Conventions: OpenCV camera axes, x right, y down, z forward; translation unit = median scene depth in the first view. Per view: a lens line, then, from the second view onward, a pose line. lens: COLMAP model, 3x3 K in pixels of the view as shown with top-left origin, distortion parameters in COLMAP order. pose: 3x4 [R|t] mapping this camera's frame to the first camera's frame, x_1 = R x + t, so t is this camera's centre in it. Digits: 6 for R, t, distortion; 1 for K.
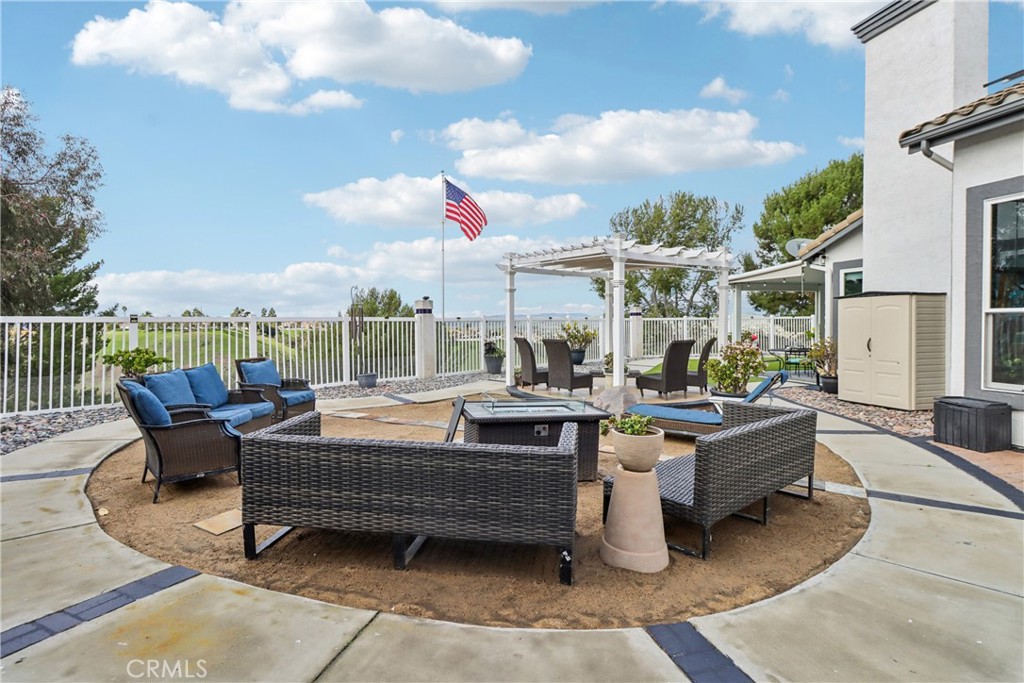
lens RADIAL K [[529.9, 0, 513.6], [0, 529.9, 318.5], [0, 0, 1]] dist [0.020148, 0.000233]
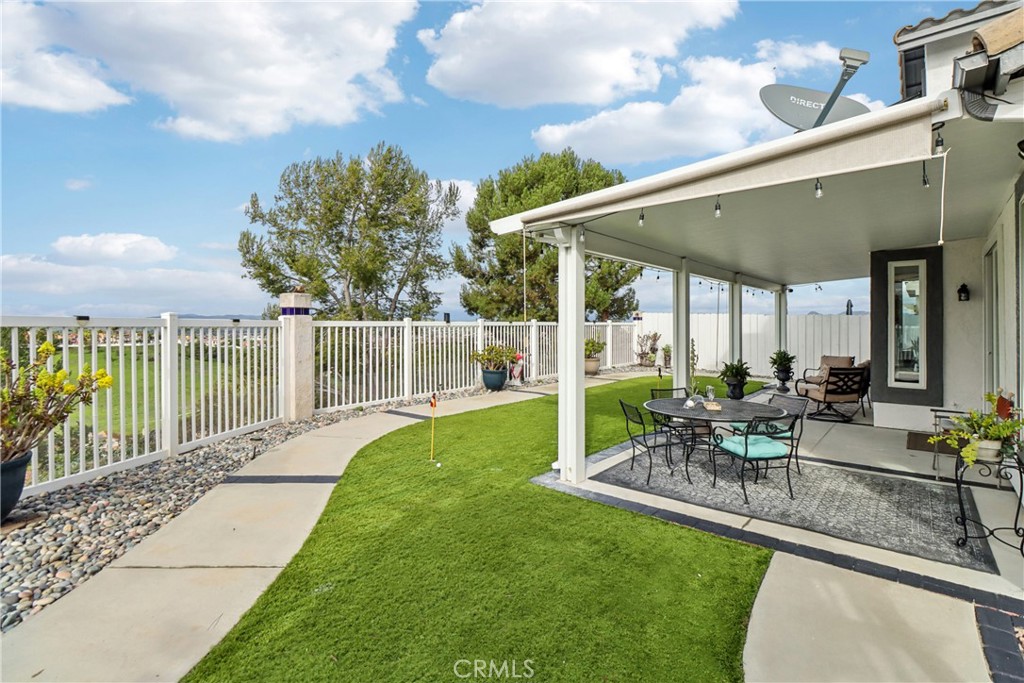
lens RADIAL K [[478.1, 0, 511.0], [0, 478.1, 322.1], [0, 0, 1]] dist [0.001722, -0.000201]
pose [[0.833929, 0.011849, 0.551744, 0.092753], [-0.011333, 0.999926, -0.004345, 0.000109], [-0.551755, -0.002630, 0.834002, 0.333776]]
